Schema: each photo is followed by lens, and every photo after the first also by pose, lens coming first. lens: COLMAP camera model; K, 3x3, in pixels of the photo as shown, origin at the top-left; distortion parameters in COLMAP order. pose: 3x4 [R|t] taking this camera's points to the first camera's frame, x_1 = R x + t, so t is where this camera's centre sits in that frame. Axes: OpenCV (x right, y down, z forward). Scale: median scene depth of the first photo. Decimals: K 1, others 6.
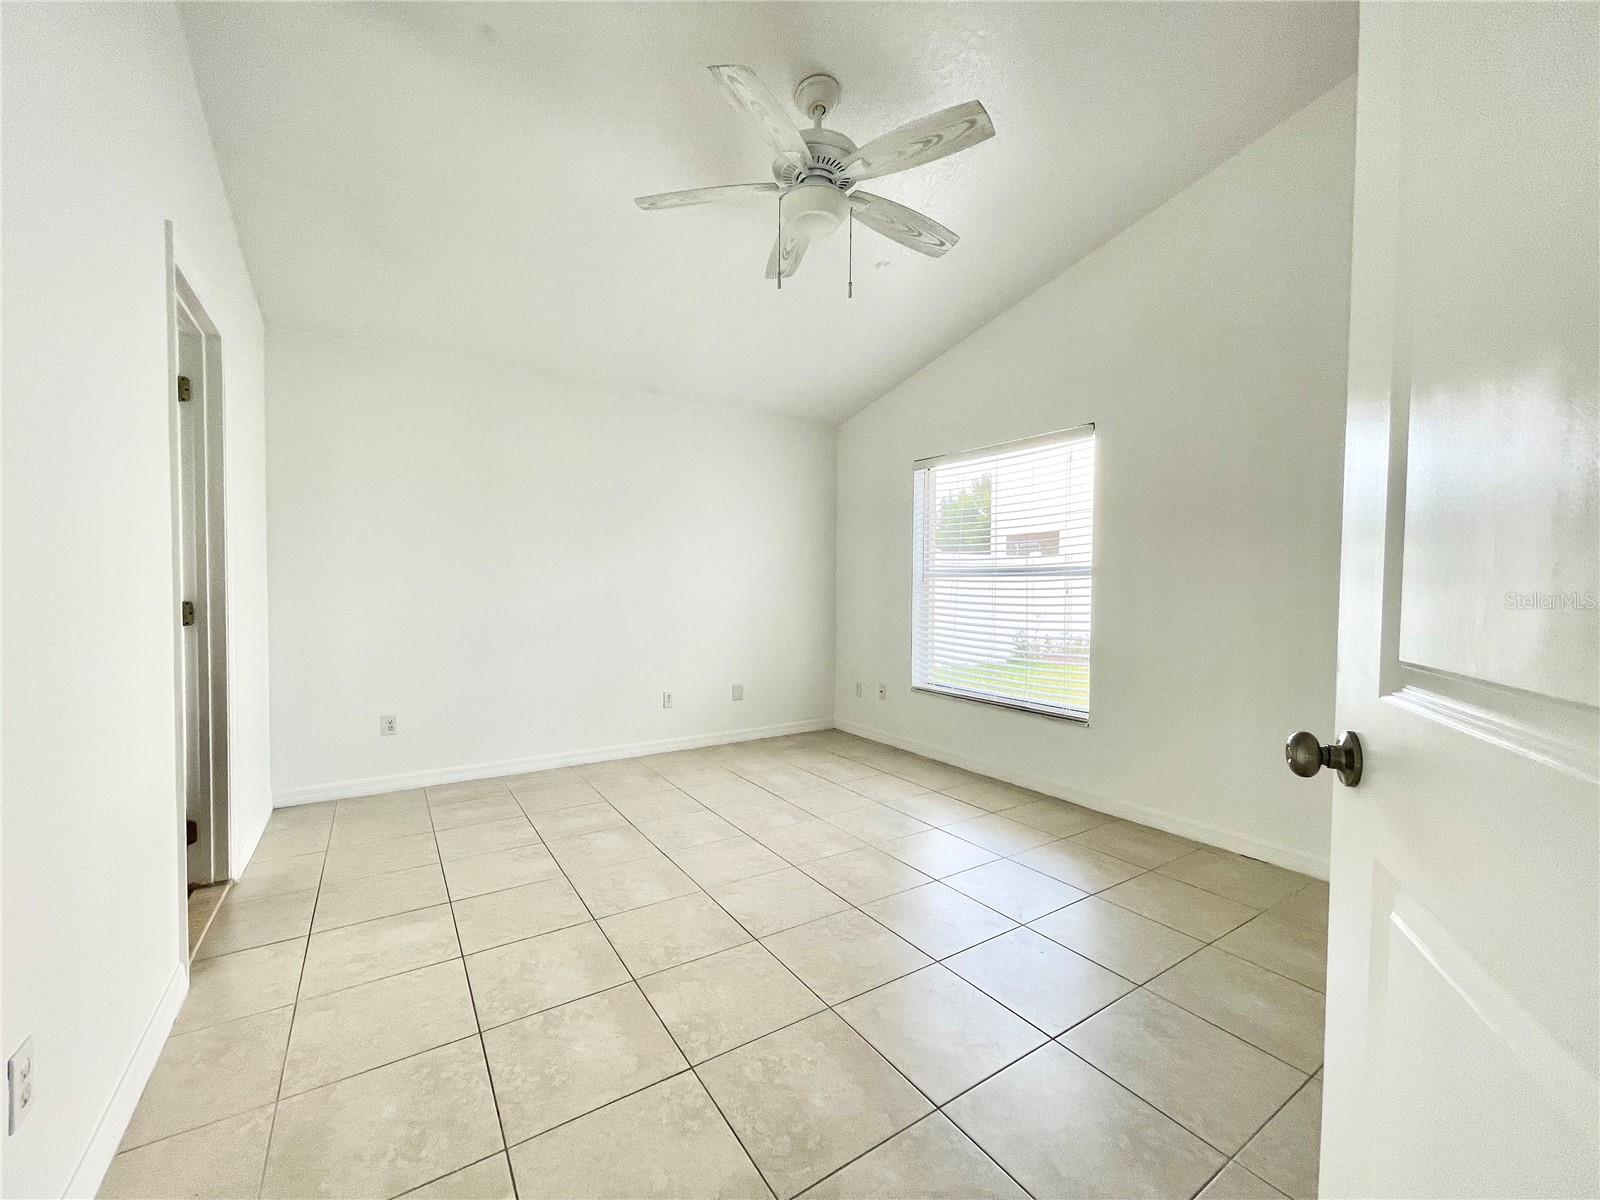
lens RADIAL K [[645.0, 0, 793.7], [0, 645.0, 601.5], [0, 0, 1]] dist [-0.001279, -0.000631]
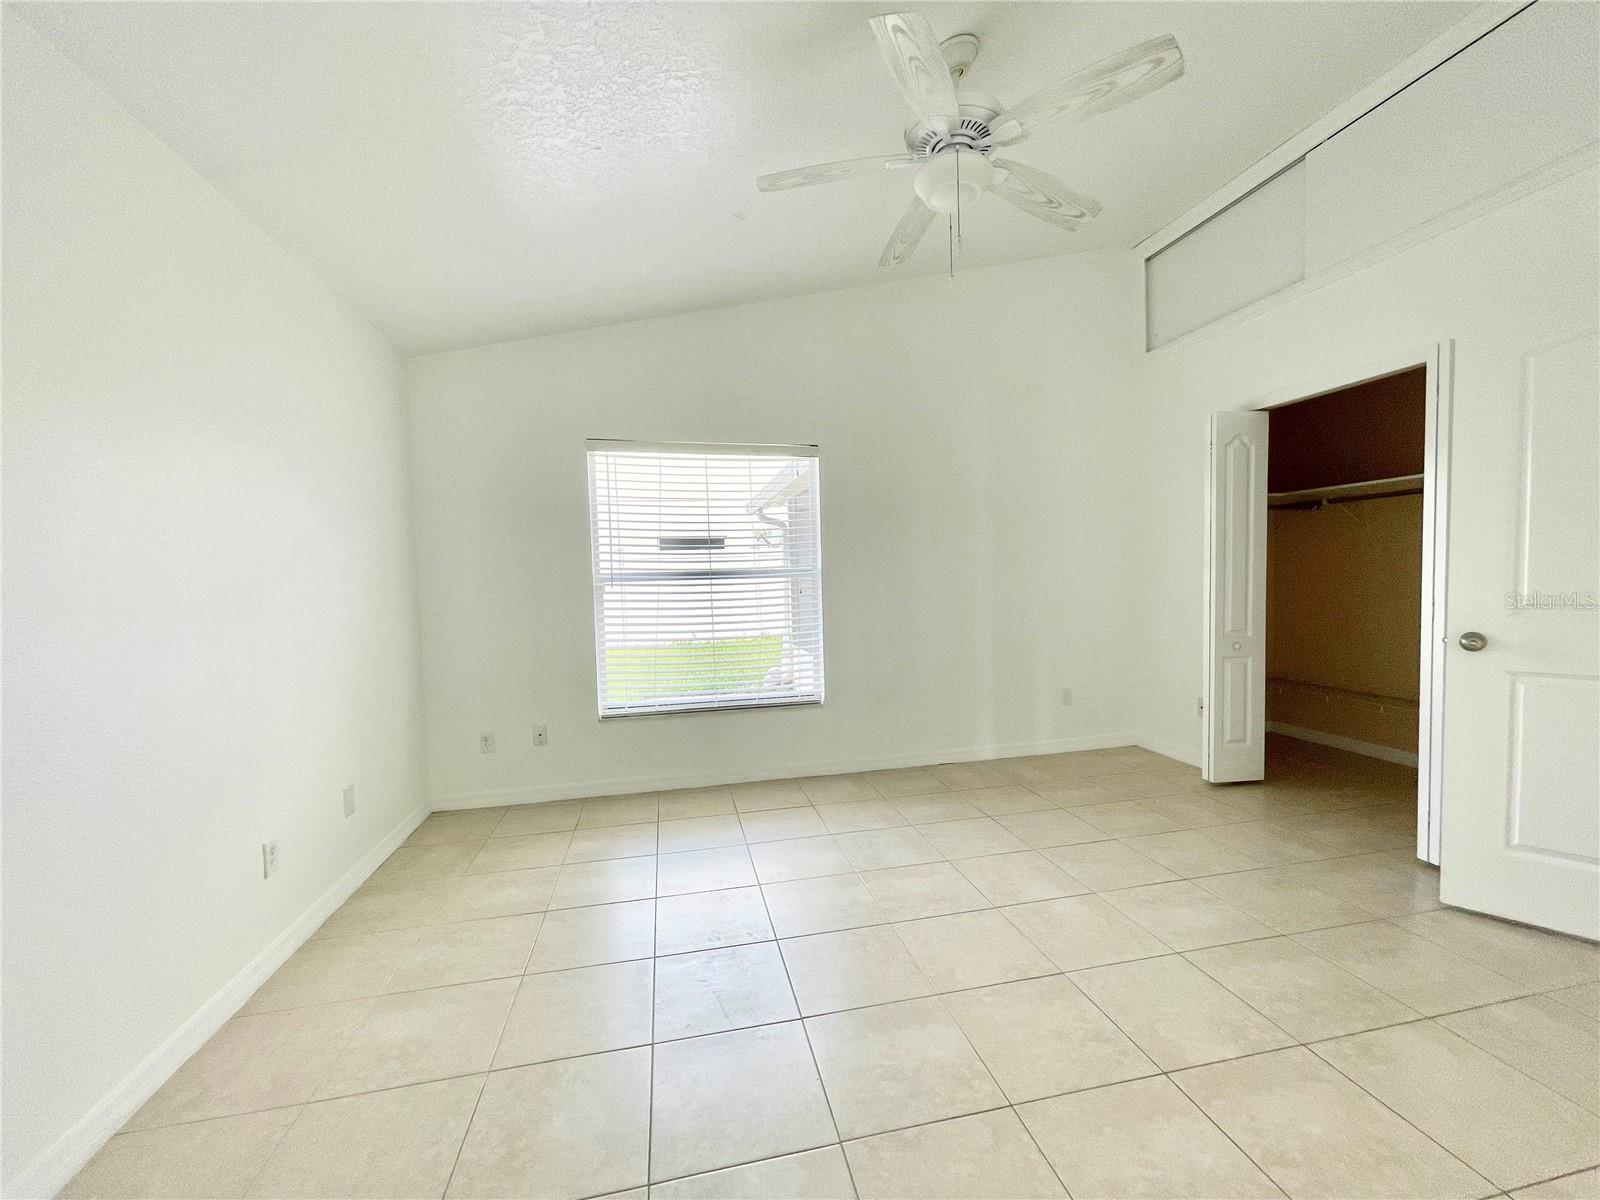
lens RADIAL K [[645.0, 0, 797.2], [0, 645.0, 603.9], [0, 0, 1]] dist [-0.001279, -0.000631]
pose [[0.364448, -0.058435, 0.929389, -0.529603], [0.051705, 0.997759, 0.042458, -0.036832], [-0.929787, 0.032580, 0.366653, 0.508418]]
